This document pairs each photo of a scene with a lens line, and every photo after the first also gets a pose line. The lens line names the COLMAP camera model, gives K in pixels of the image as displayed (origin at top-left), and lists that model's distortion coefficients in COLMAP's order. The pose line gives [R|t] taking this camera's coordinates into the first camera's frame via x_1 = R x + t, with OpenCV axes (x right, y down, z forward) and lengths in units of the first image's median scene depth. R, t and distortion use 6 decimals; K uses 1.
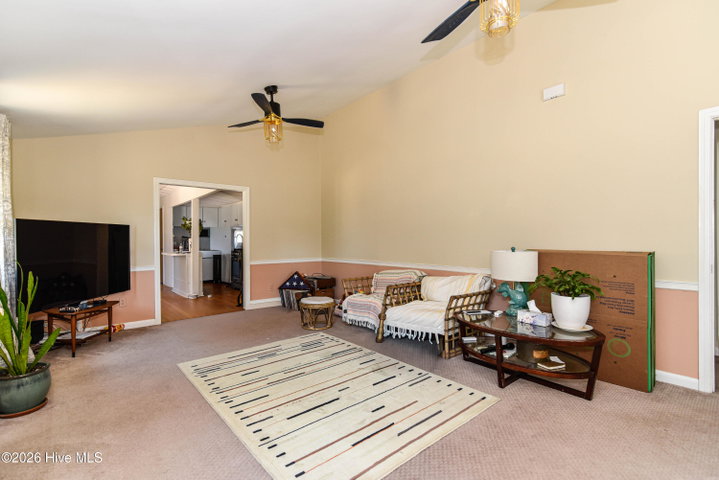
lens RADIAL K [[333.0, 0, 359.5], [0, 333.0, 240.0], [0, 0, 1]] dist [0.000415, 0.000275]
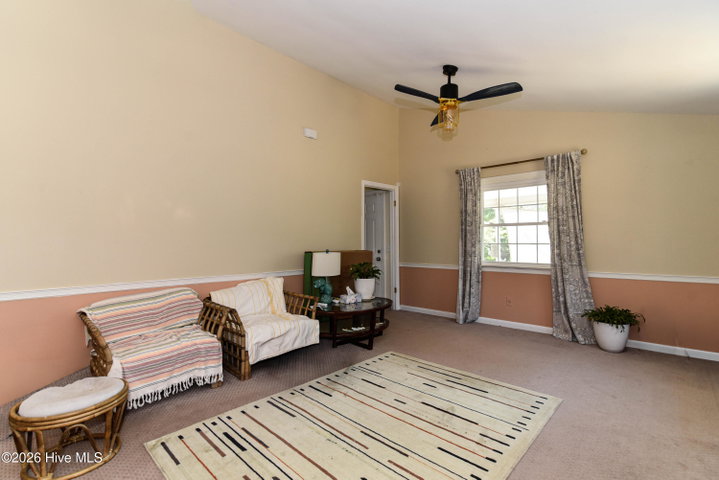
lens RADIAL K [[330.2, 0, 359.5], [0, 330.2, 240.0], [0, 0, 1]] dist [-0.000692, -0.000093]
pose [[-0.091129, 0.007242, 0.995813, -0.899182], [0.002314, 0.999972, -0.007060, -0.006854], [-0.995836, 0.001661, -0.091143, 1.103224]]
